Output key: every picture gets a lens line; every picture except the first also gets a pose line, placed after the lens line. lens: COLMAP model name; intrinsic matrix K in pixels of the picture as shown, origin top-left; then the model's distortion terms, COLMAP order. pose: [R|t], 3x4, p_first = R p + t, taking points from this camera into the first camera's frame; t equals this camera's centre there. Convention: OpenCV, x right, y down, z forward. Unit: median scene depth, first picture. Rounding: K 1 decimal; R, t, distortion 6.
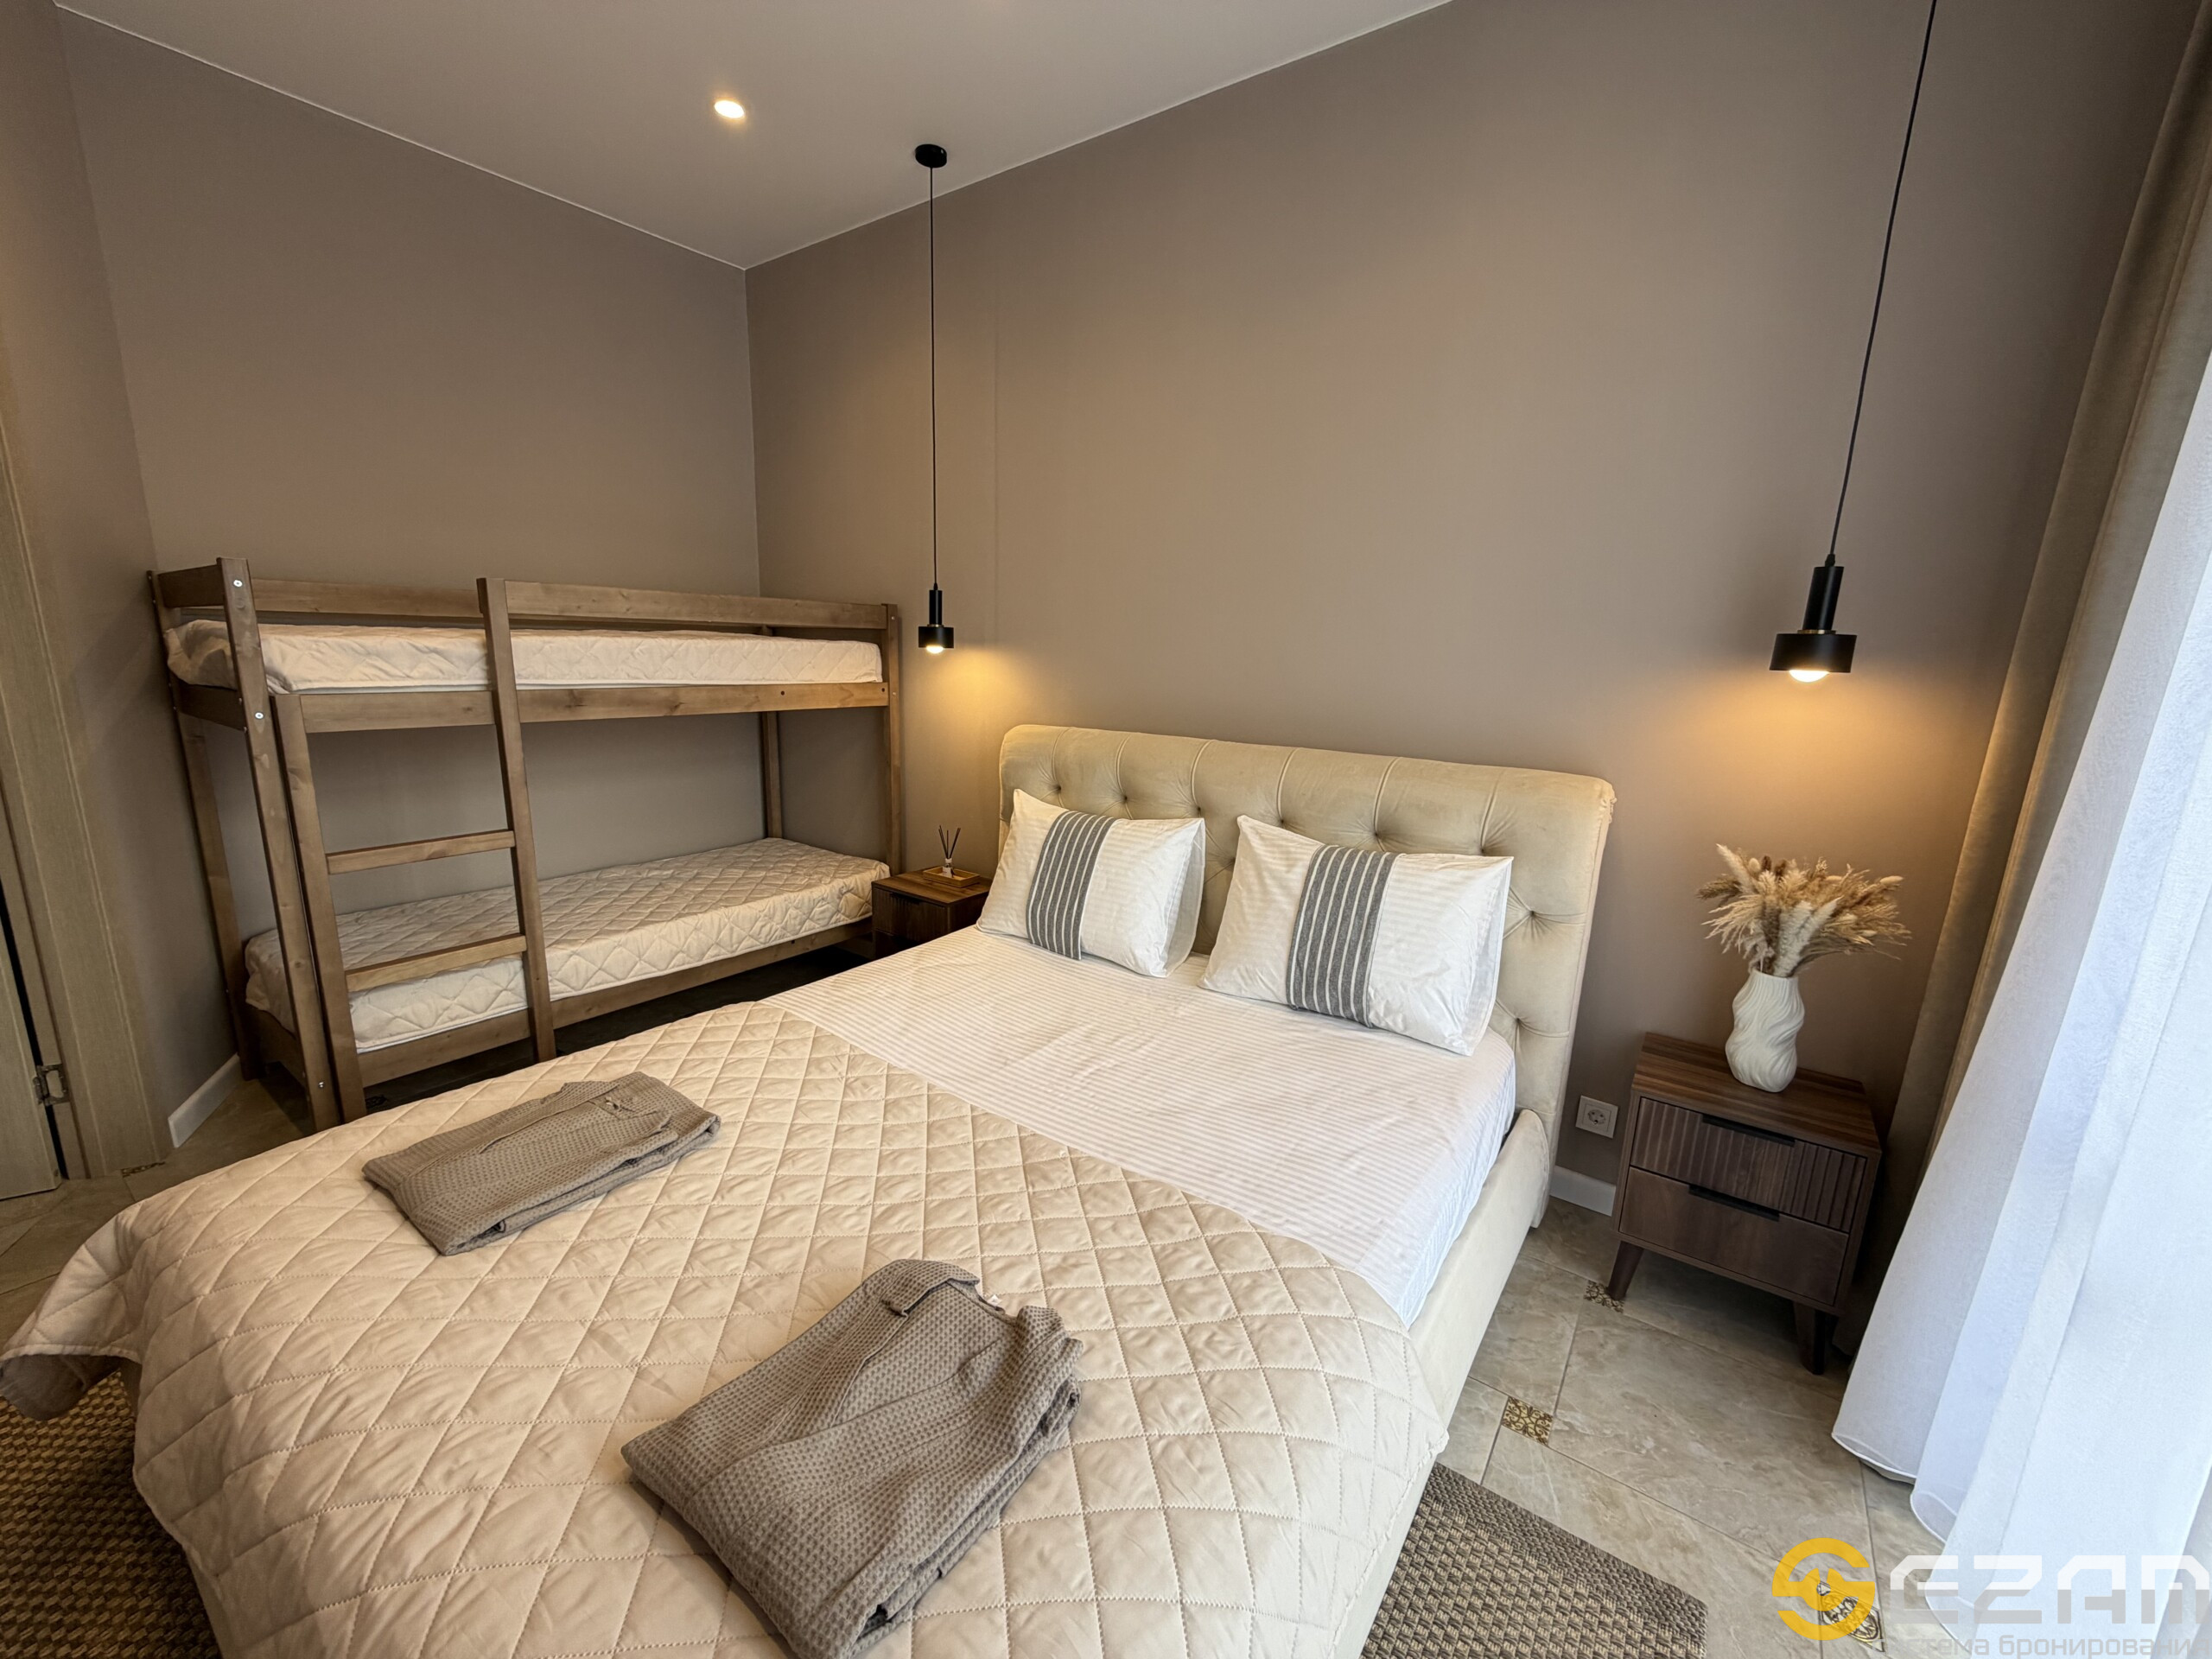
lens RADIAL K [[880.6, 0, 1100.3], [0, 880.6, 826.7], [0, 0, 1]] dist [-0.000357, -0.000081]
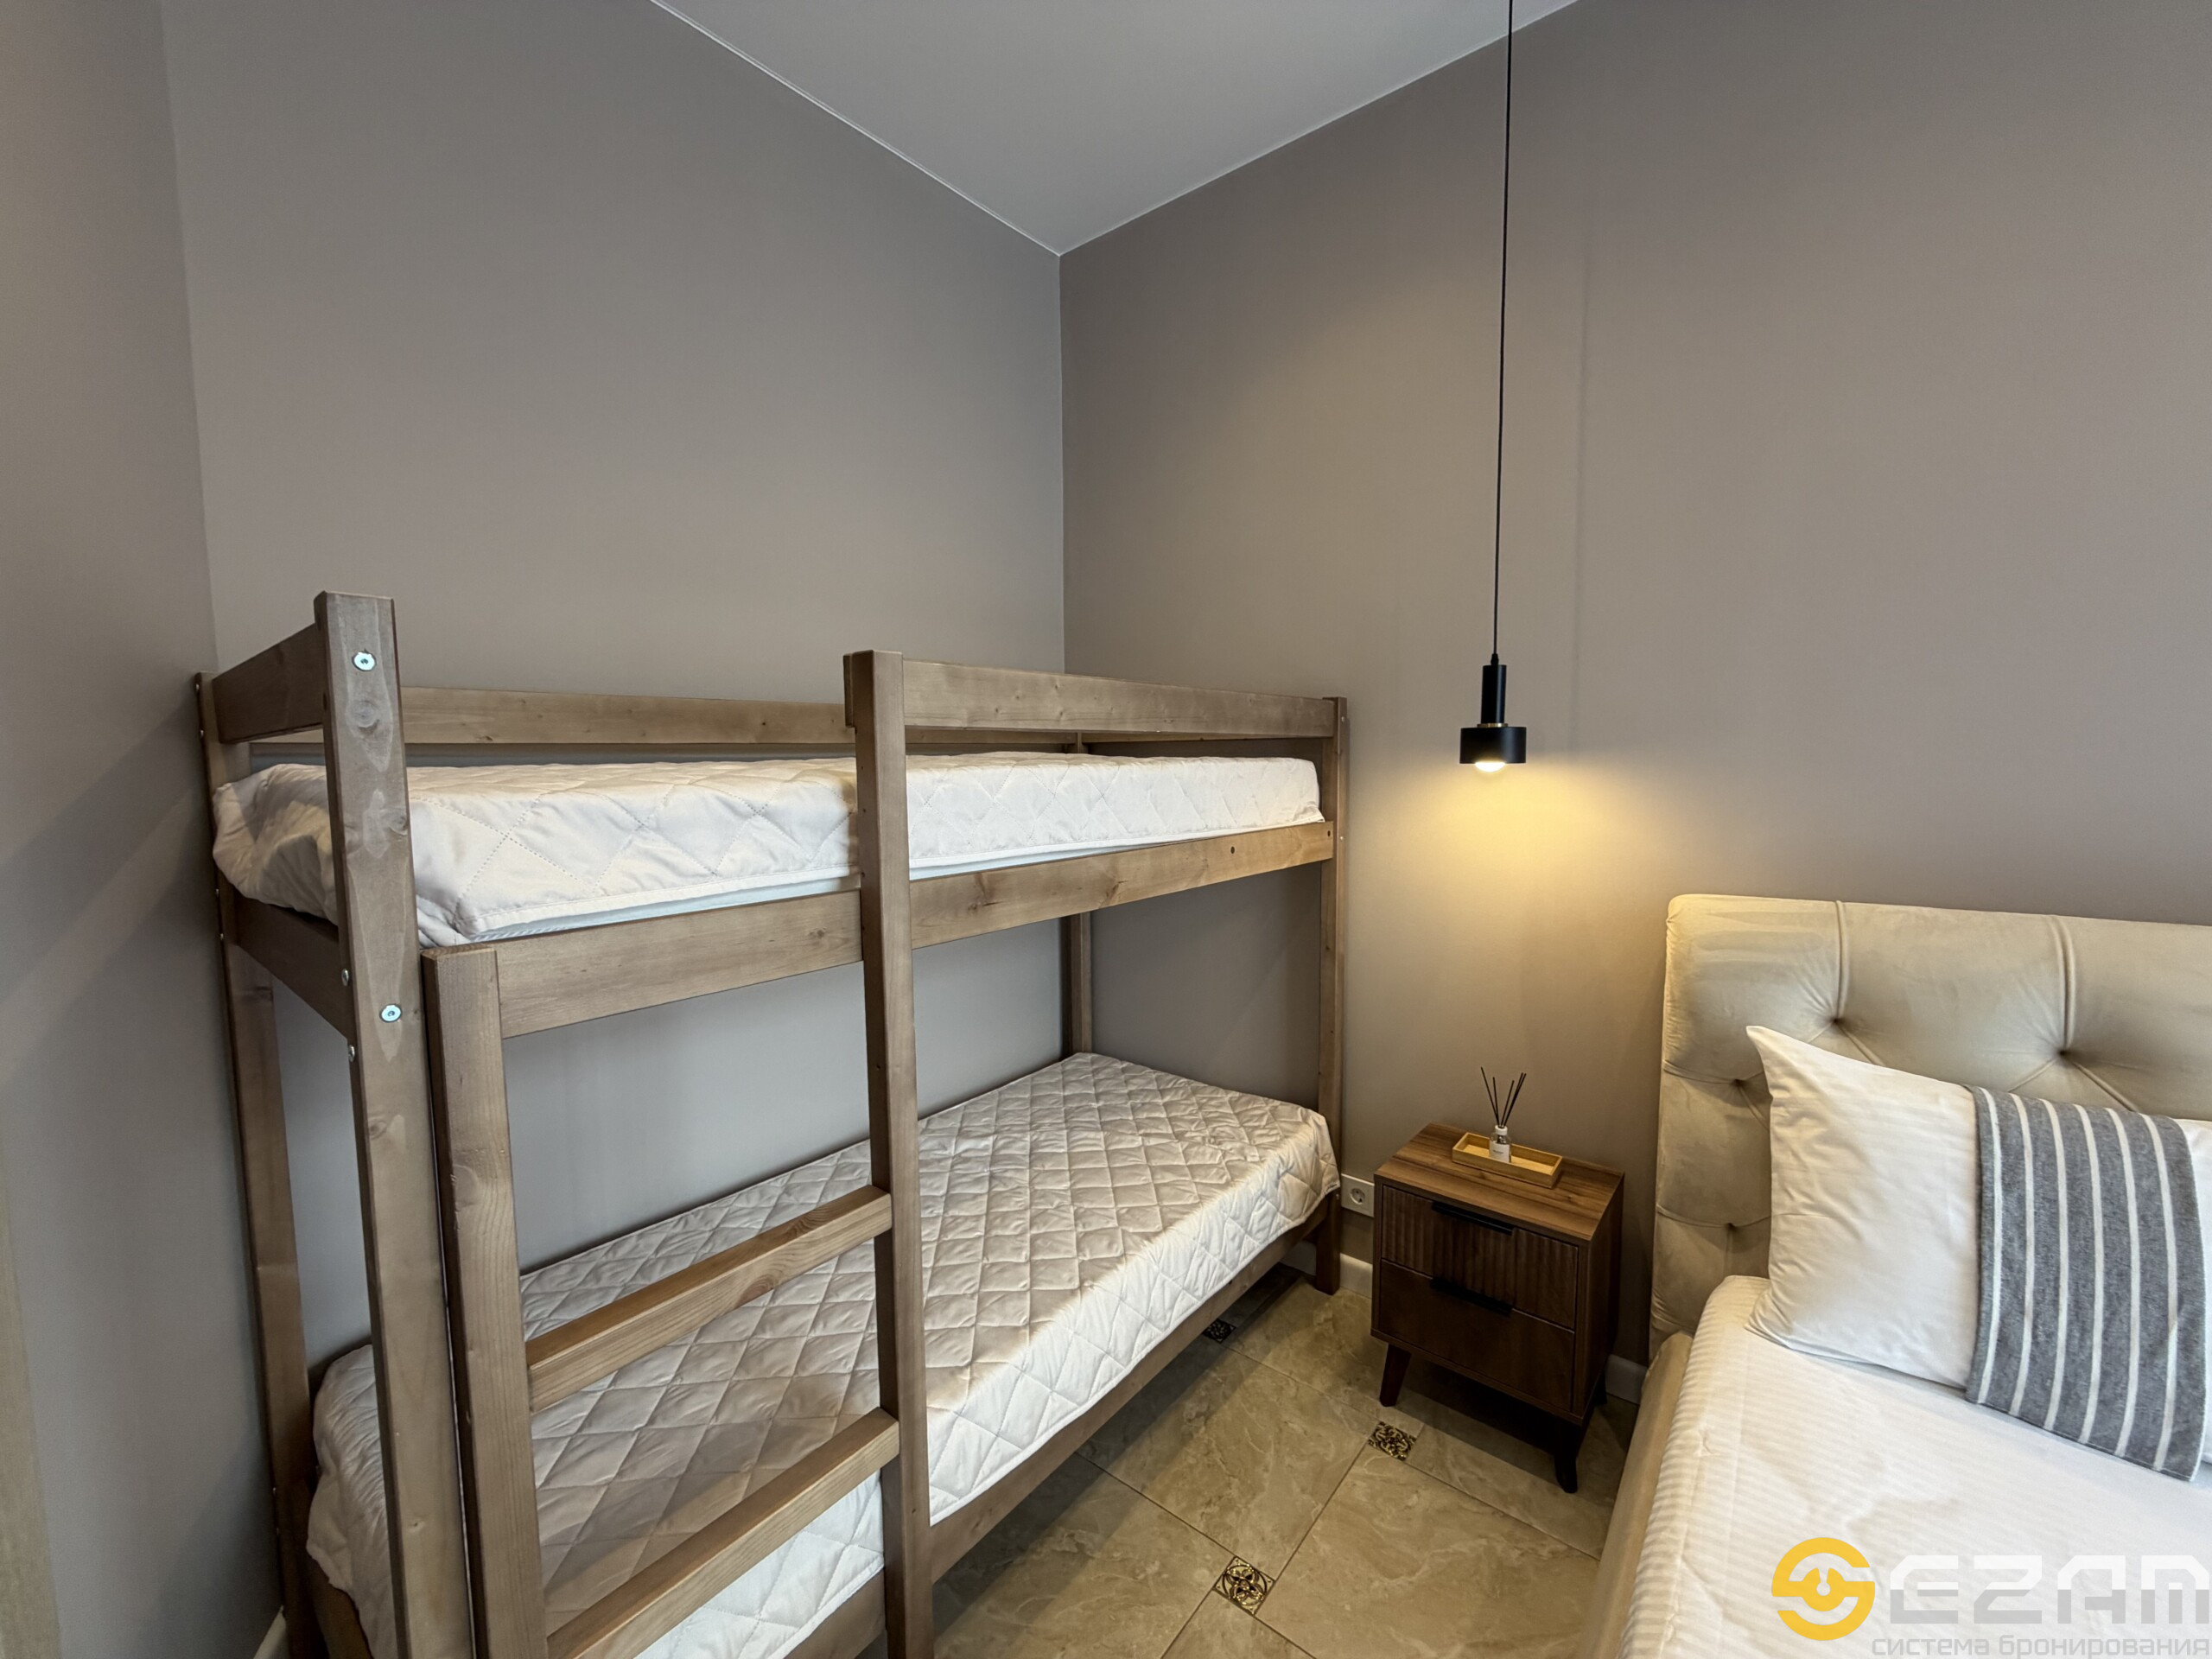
lens RADIAL K [[880.6, 0, 1100.3], [0, 880.6, 826.7], [0, 0, 1]] dist [-0.000357, -0.000081]
pose [[0.997662, -0.034830, -0.058800, -0.514251], [0.027229, 0.991726, -0.125455, -0.120599], [0.062684, 0.123561, 0.990355, 0.521917]]
